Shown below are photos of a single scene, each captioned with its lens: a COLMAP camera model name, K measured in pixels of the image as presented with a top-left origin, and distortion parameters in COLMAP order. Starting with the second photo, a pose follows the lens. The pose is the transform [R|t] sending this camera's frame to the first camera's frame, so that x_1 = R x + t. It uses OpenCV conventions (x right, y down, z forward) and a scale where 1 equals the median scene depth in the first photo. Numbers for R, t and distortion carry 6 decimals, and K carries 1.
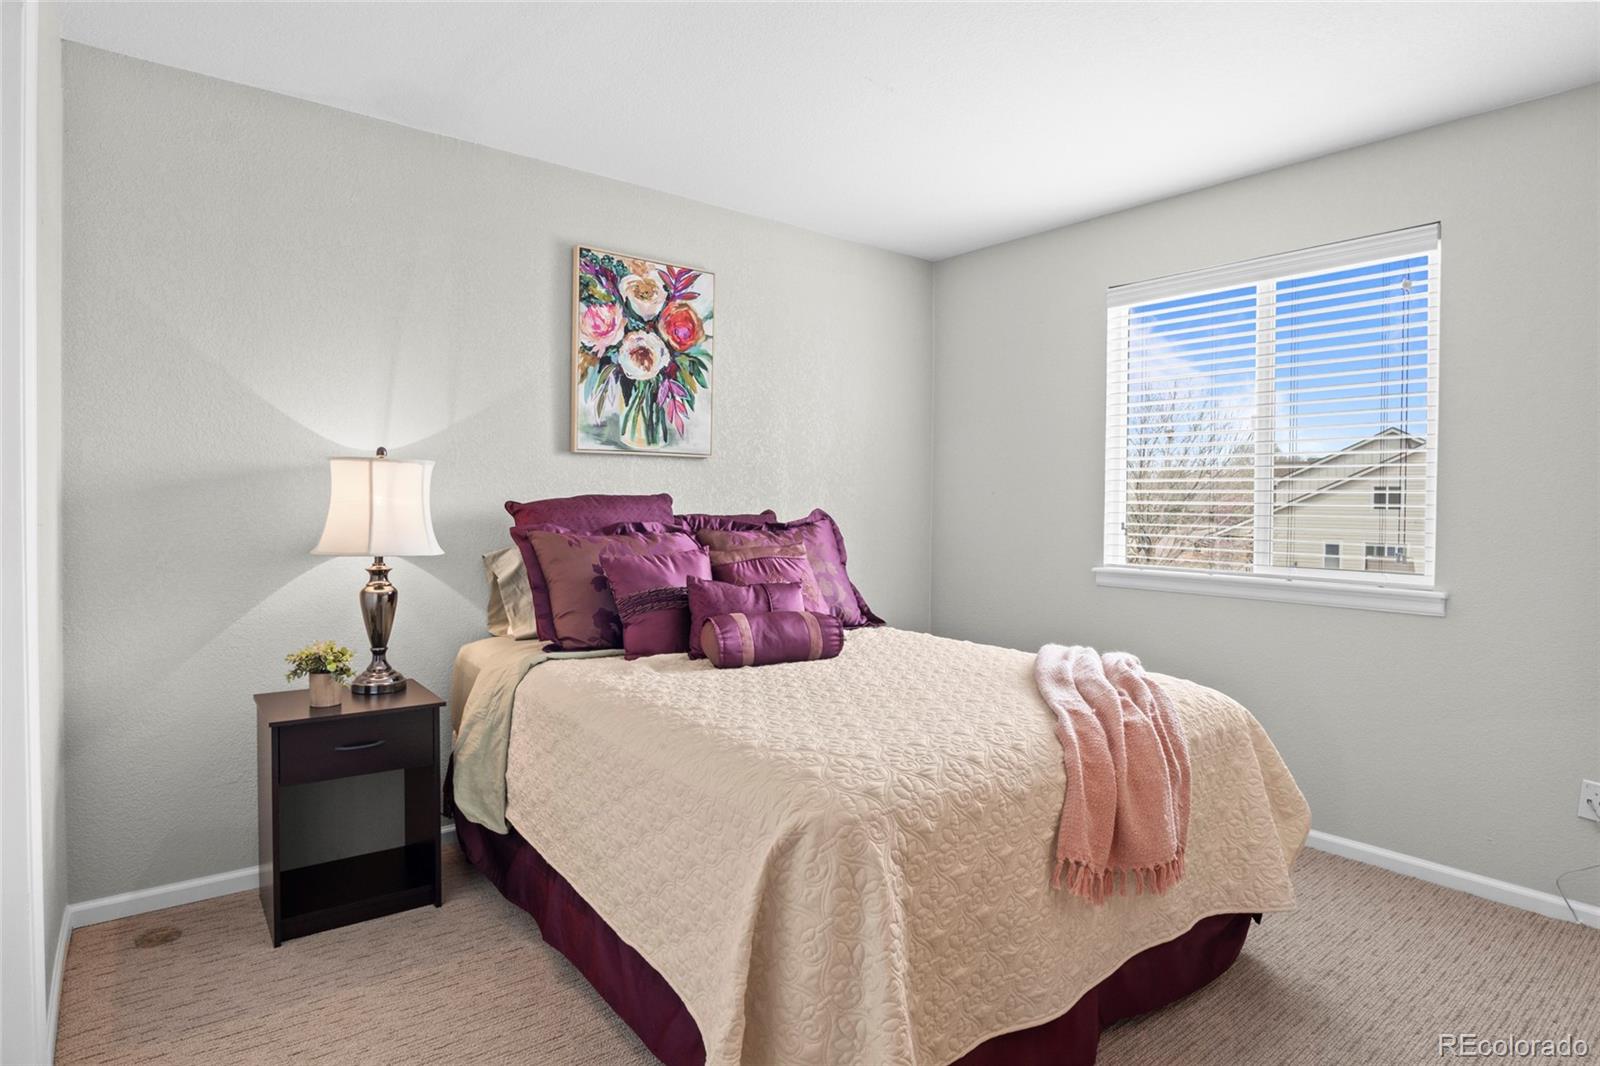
lens RADIAL K [[878.7, 0, 794.0], [0, 878.7, 487.1], [0, 0, 1]] dist [-0.026792, 0.002005]
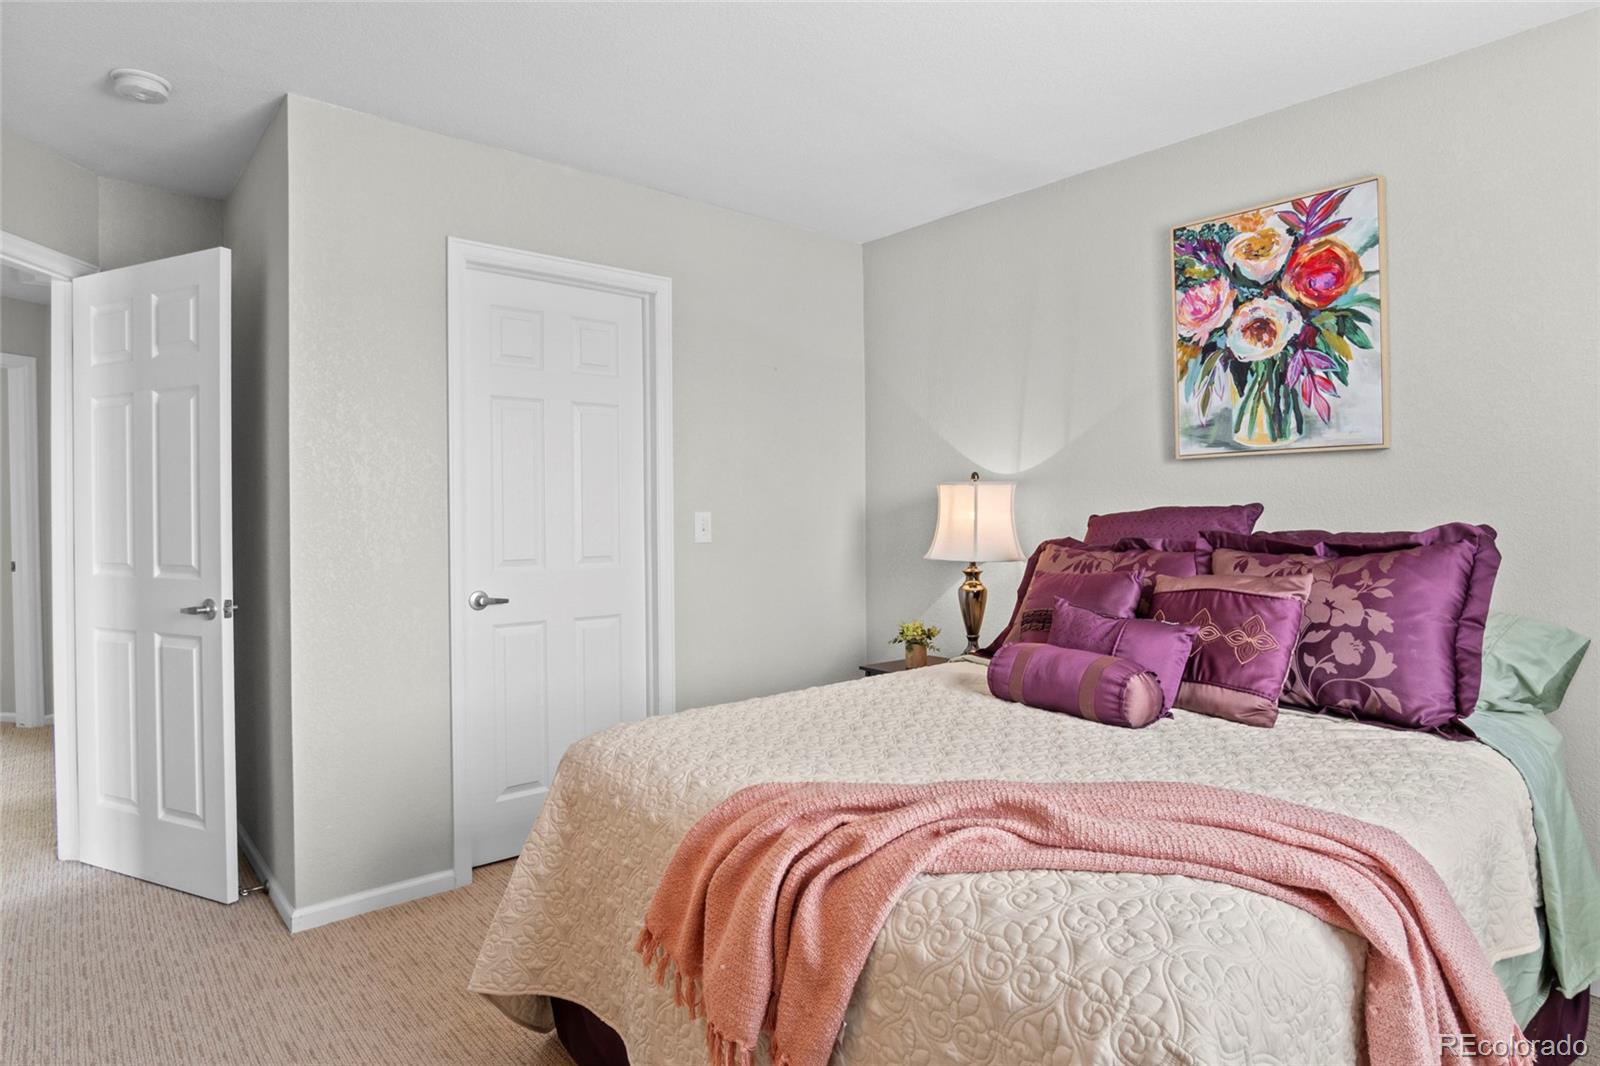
lens RADIAL K [[878.7, 0, 794.0], [0, 878.7, 487.1], [0, 0, 1]] dist [-0.026792, 0.002005]
pose [[0.039115, -0.041316, -0.998380, 0.592292], [0.017754, 0.999016, -0.040646, 0.016751], [0.999077, -0.016135, 0.039810, 0.551430]]
